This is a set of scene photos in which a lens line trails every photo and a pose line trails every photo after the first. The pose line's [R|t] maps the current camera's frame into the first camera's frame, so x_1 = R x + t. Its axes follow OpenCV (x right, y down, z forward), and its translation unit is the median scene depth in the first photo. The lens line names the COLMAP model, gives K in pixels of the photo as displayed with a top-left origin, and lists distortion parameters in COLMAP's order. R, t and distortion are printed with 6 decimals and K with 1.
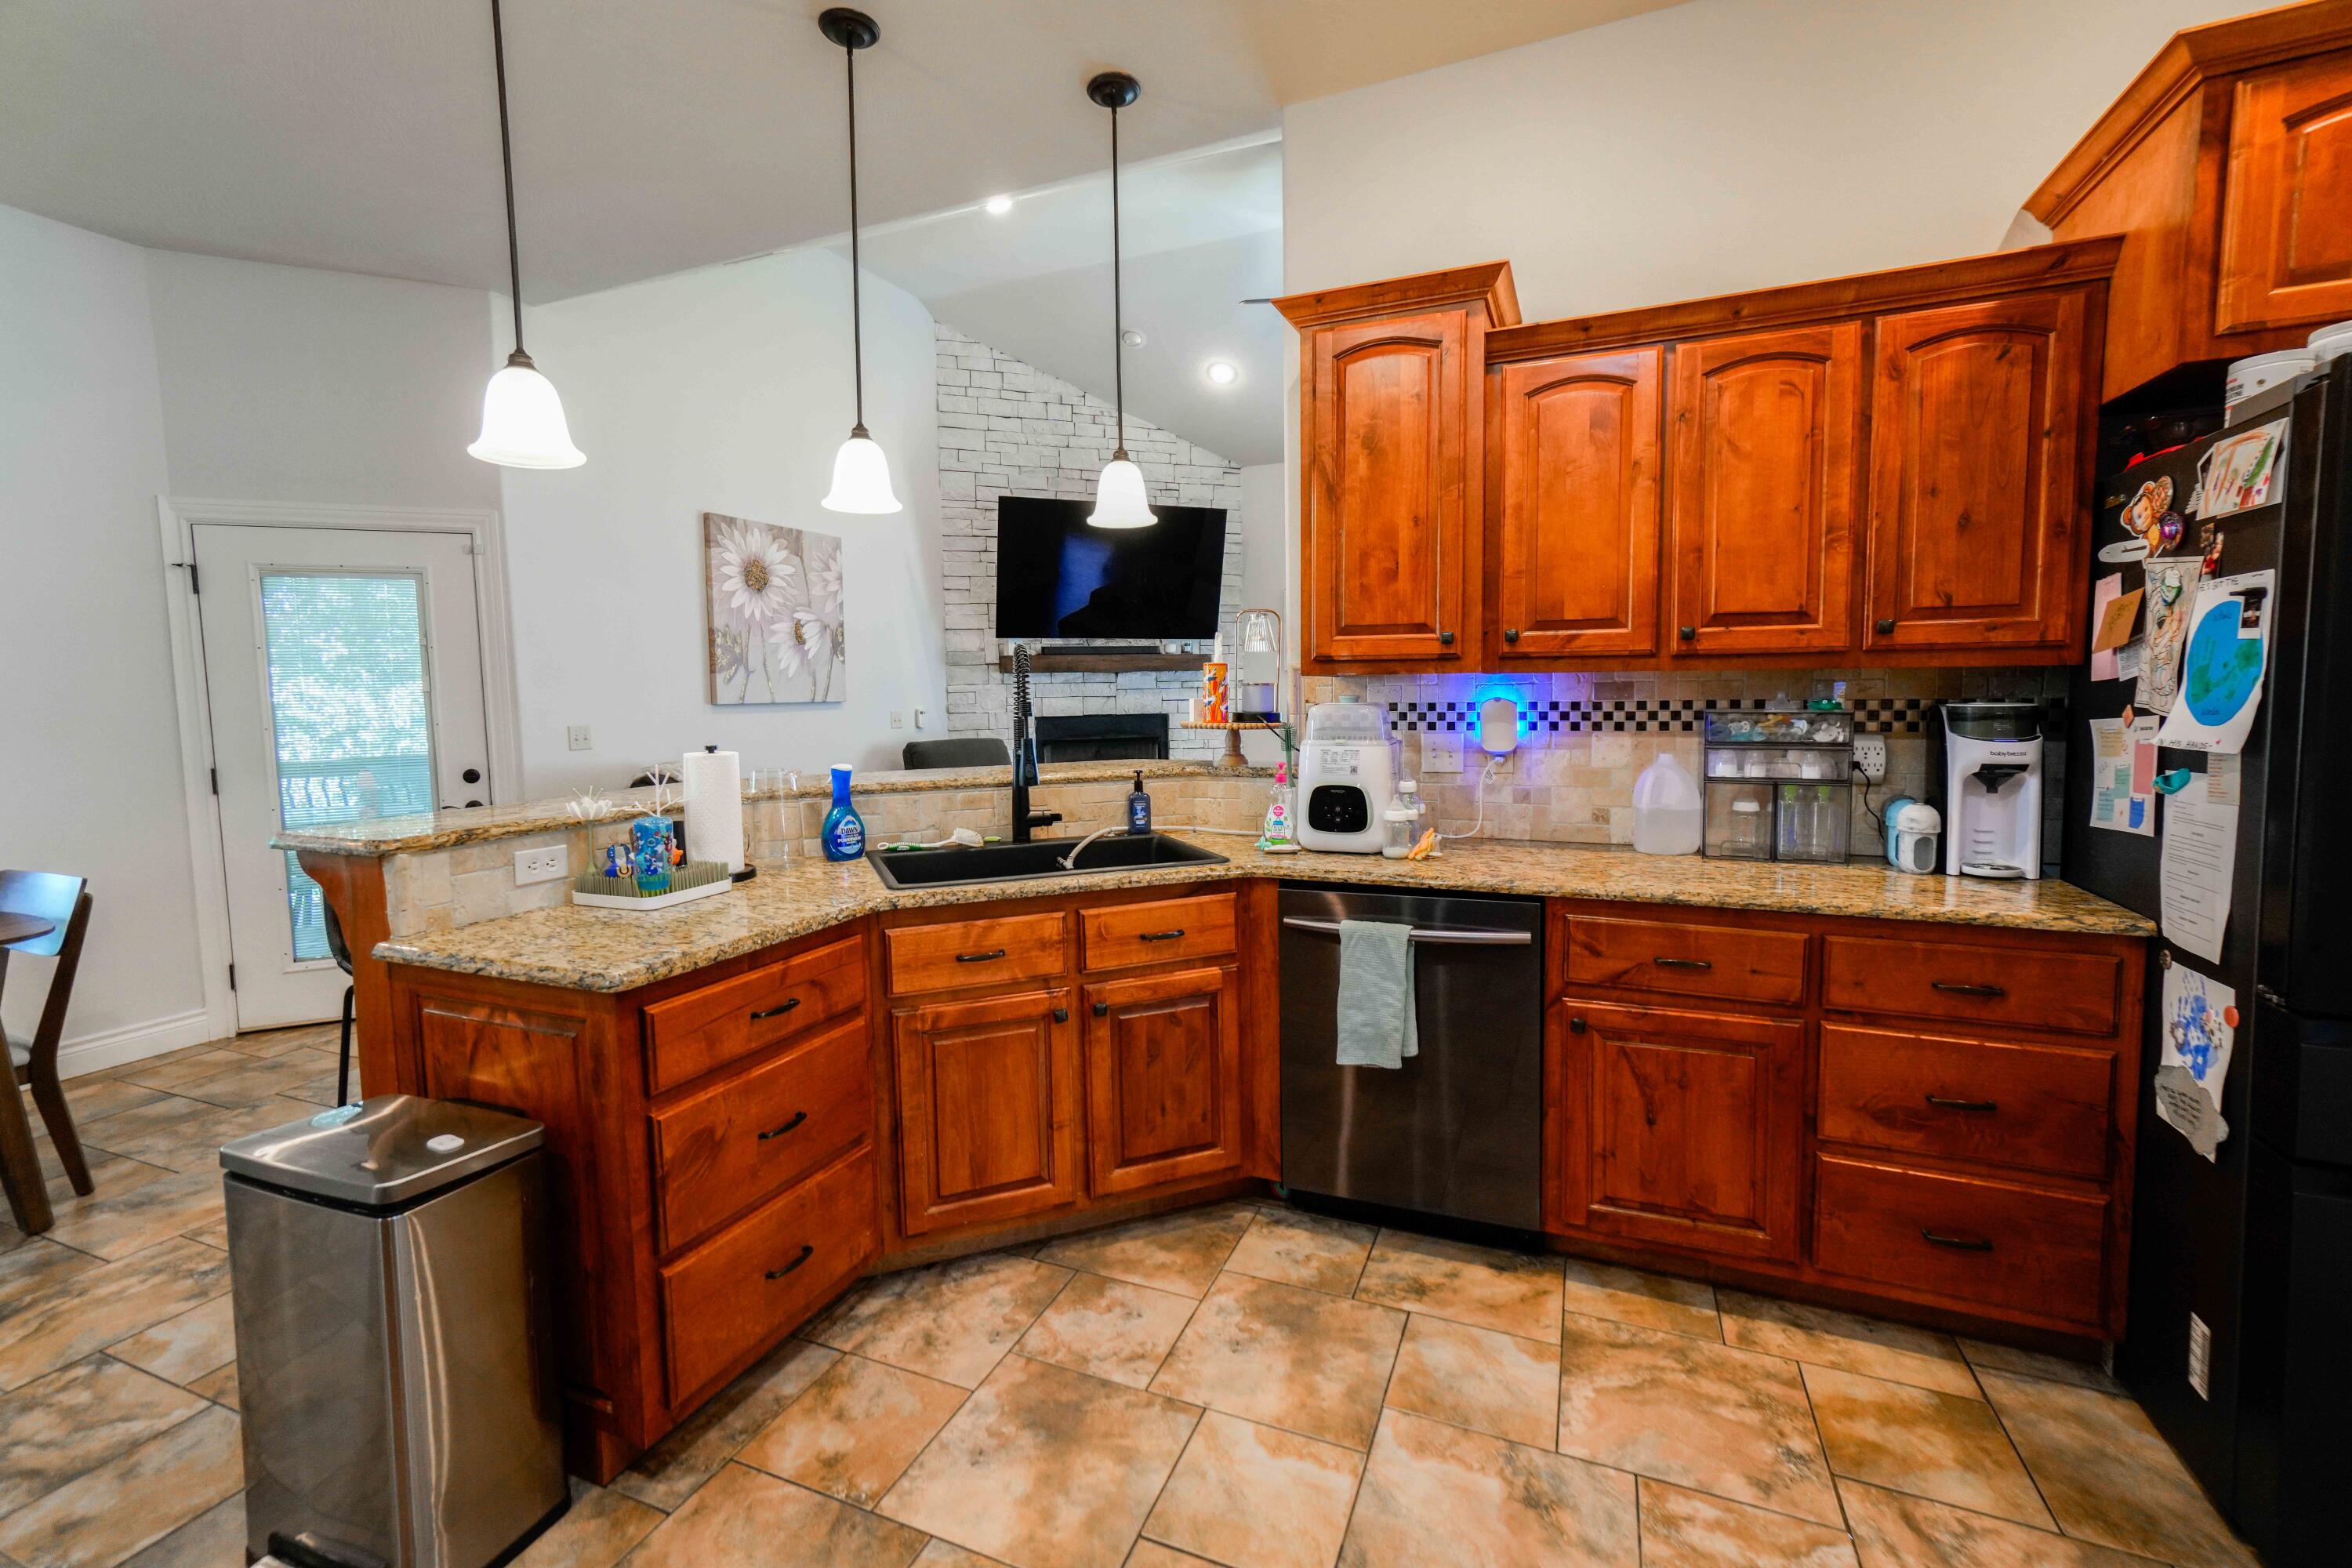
lens RADIAL K [[1022.9, 0, 1169.2], [0, 1022.9, 752.3], [0, 0, 1]] dist [-0.015969, 0.013928]
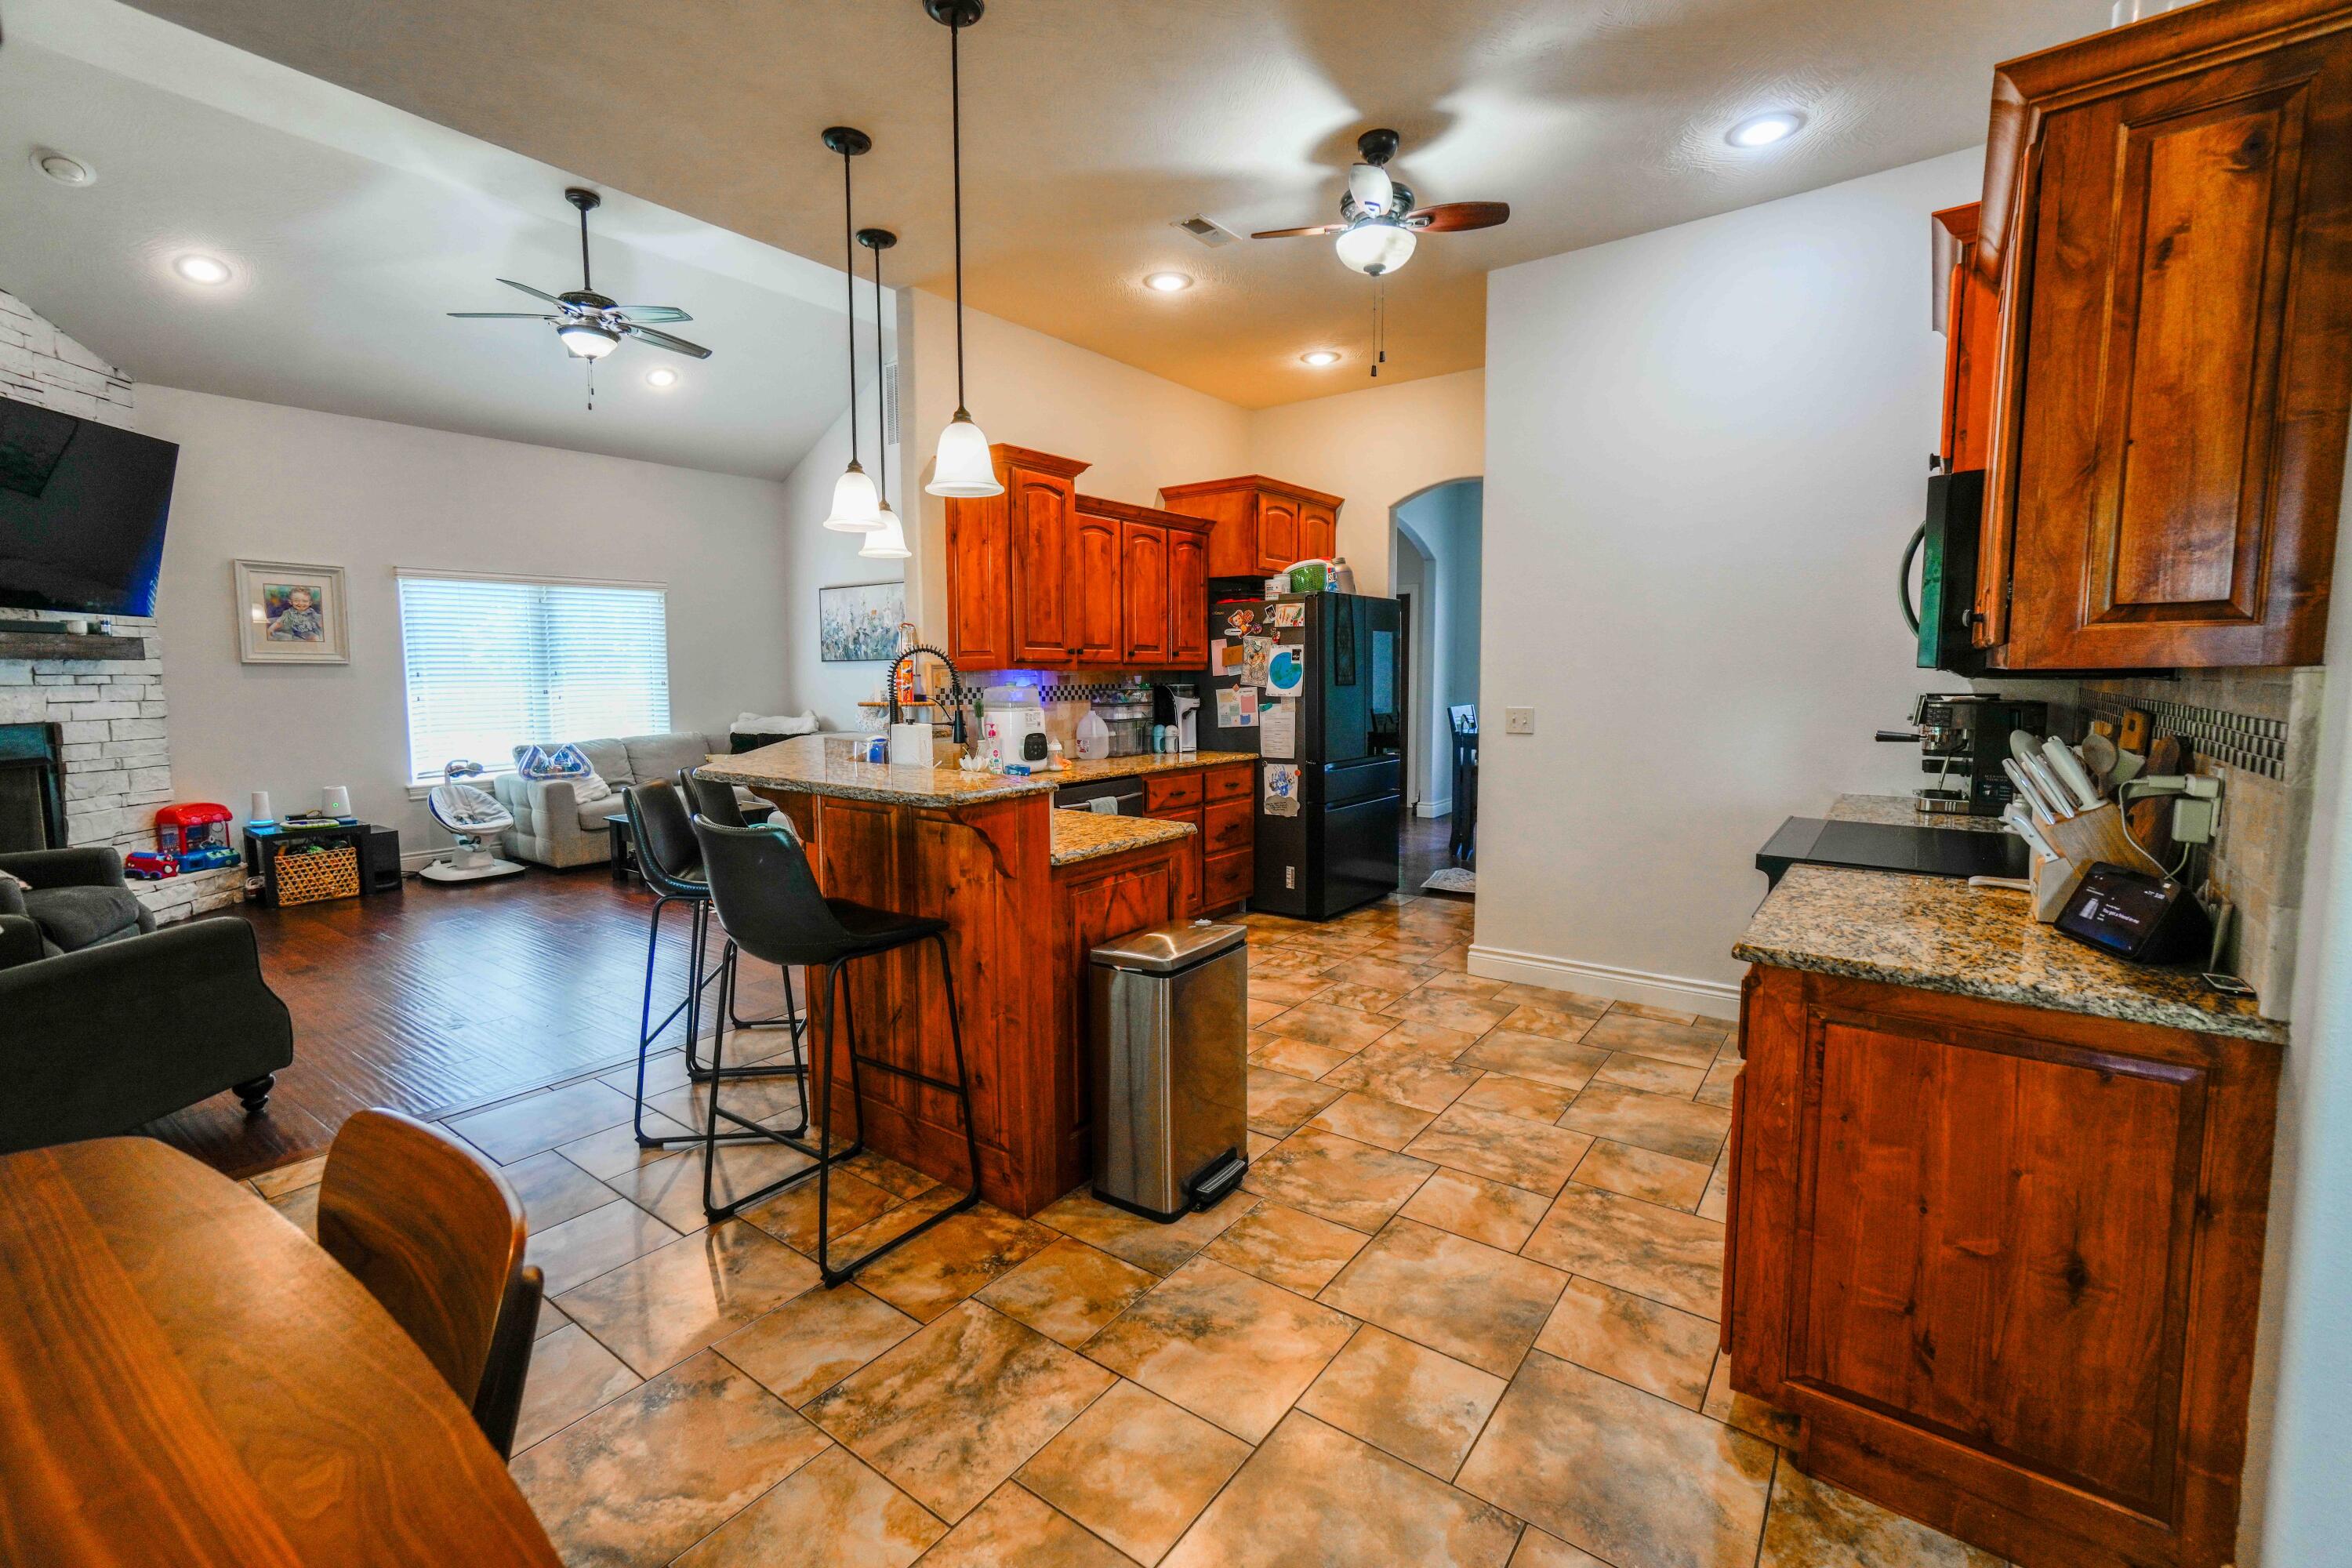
lens RADIAL K [[1015.0, 0, 1182.7], [0, 1015.0, 753.2], [0, 0, 1]] dist [-0.012850, 0.014438]
pose [[0.223138, -0.065046, 0.972614, -1.583630], [0.067268, 0.996420, 0.051206, -0.006059], [-0.972463, 0.054000, 0.226714, 0.396966]]
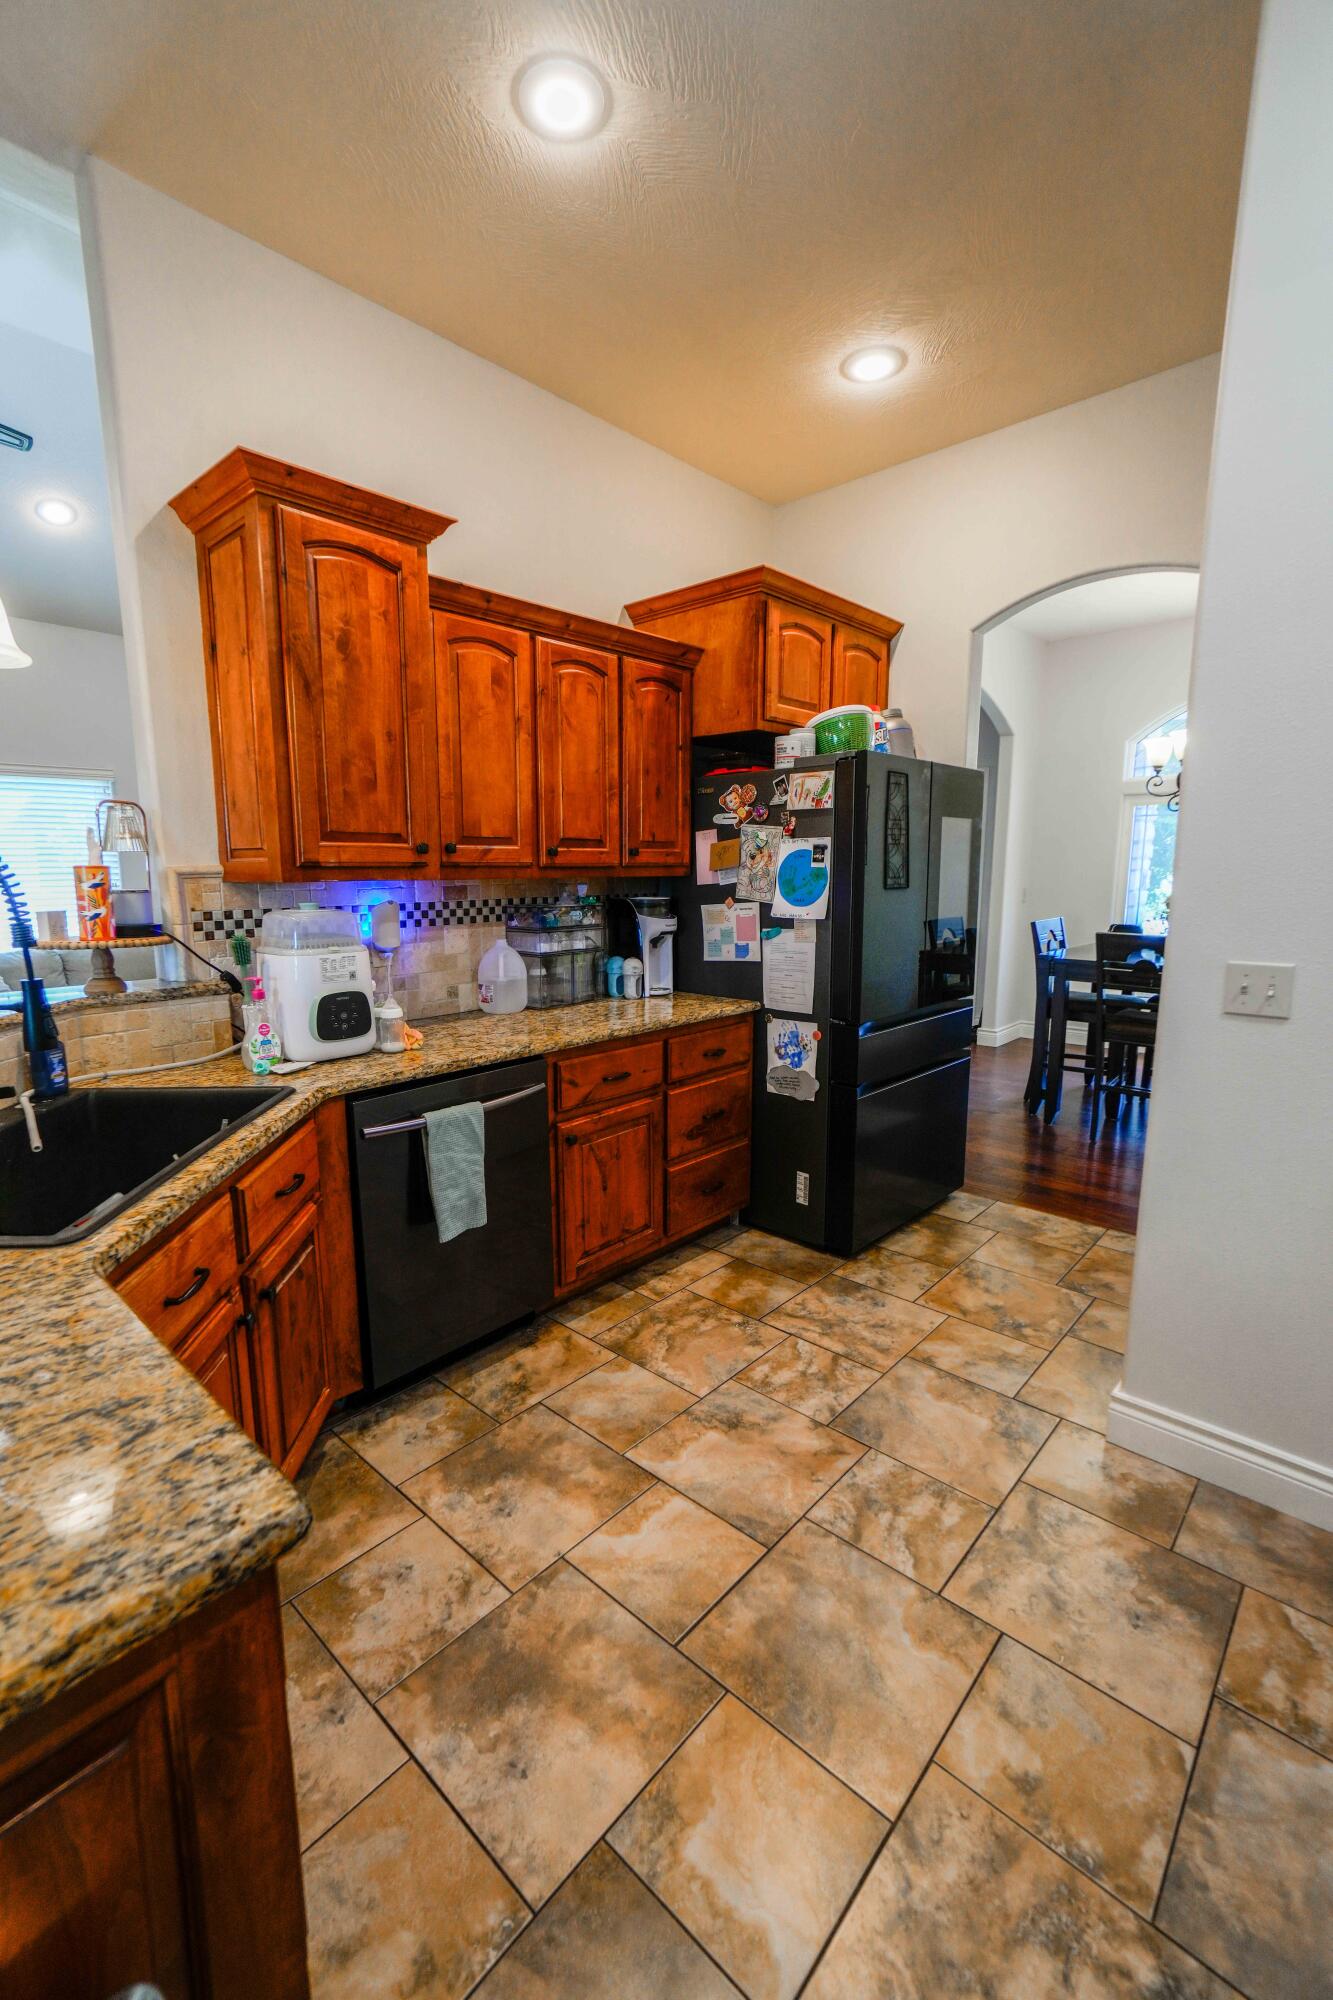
lens RADIAL K [[863.1, 0, 650.1], [0, 863.1, 1006.1], [0, 0, 1]] dist [-0.012850, 0.014438]
pose [[0.334991, -0.138379, 0.932004, -0.569392], [0.062280, 0.990245, 0.124641, -0.044491], [-0.940161, 0.016292, 0.340342, 0.463532]]
